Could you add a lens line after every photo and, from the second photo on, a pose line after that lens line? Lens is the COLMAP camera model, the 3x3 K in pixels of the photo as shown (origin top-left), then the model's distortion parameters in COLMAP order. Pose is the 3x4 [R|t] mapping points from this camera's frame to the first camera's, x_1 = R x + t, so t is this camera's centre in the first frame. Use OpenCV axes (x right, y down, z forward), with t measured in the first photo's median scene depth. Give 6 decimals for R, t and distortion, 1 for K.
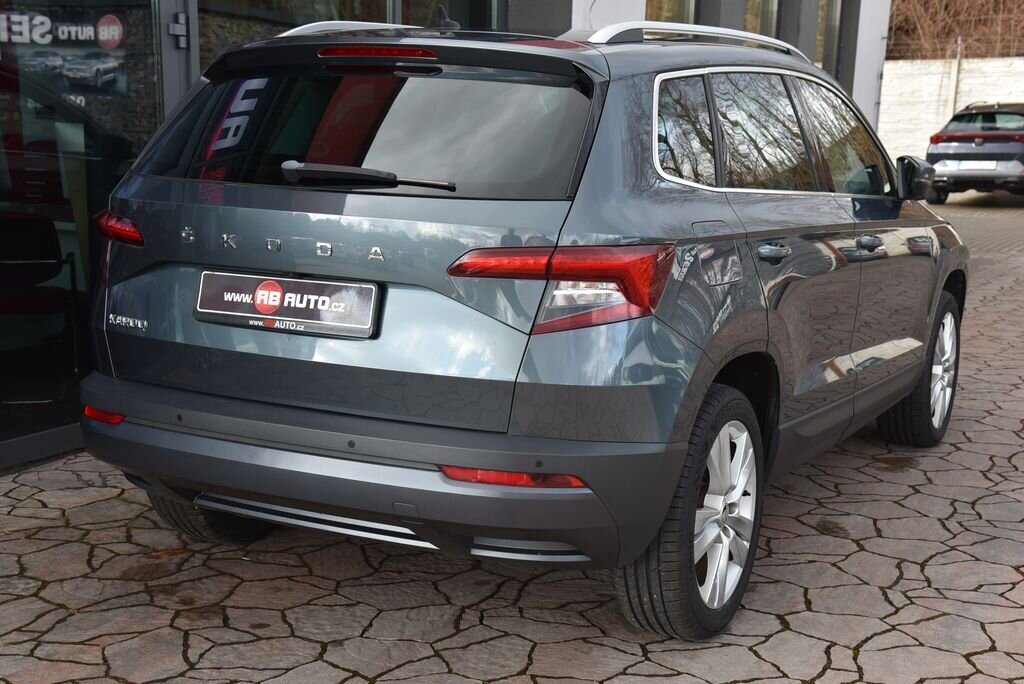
lens RADIAL K [[1395.3, 0, 515.7], [0, 1395.3, 343.1], [0, 0, 1]] dist [0.217657, 0.000000]
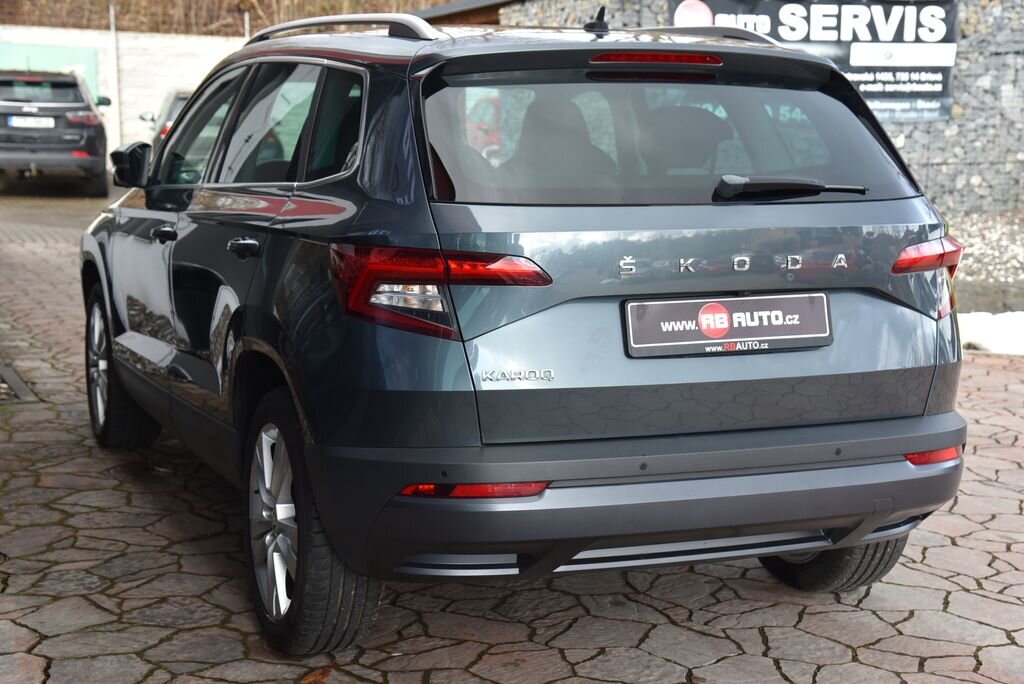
lens RADIAL K [[1602.3, 0, 515.7], [0, 1602.3, 345.1], [0, 0, 1]] dist [0.377803, 0.000000]
pose [[0.624426, -0.129256, 0.770315, -1.099411], [0.127465, 0.989855, 0.062770, -0.101575], [-0.770614, 0.058993, 0.634566, 0.412161]]
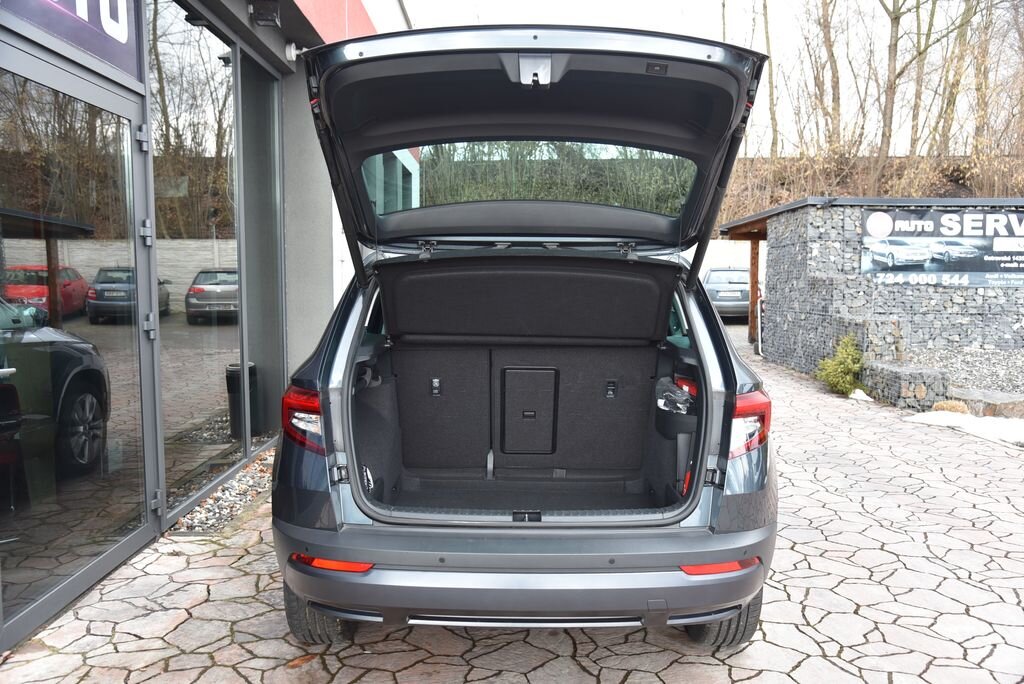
lens RADIAL K [[846.7, 0, 510.3], [0, 846.7, 346.1], [0, 0, 1]] dist [-0.025428, 0.018092]
pose [[0.882973, -0.062420, 0.465256, -0.522926], [0.092543, 0.994816, -0.042163, -0.095439], [-0.460212, 0.080285, 0.884172, 0.326169]]
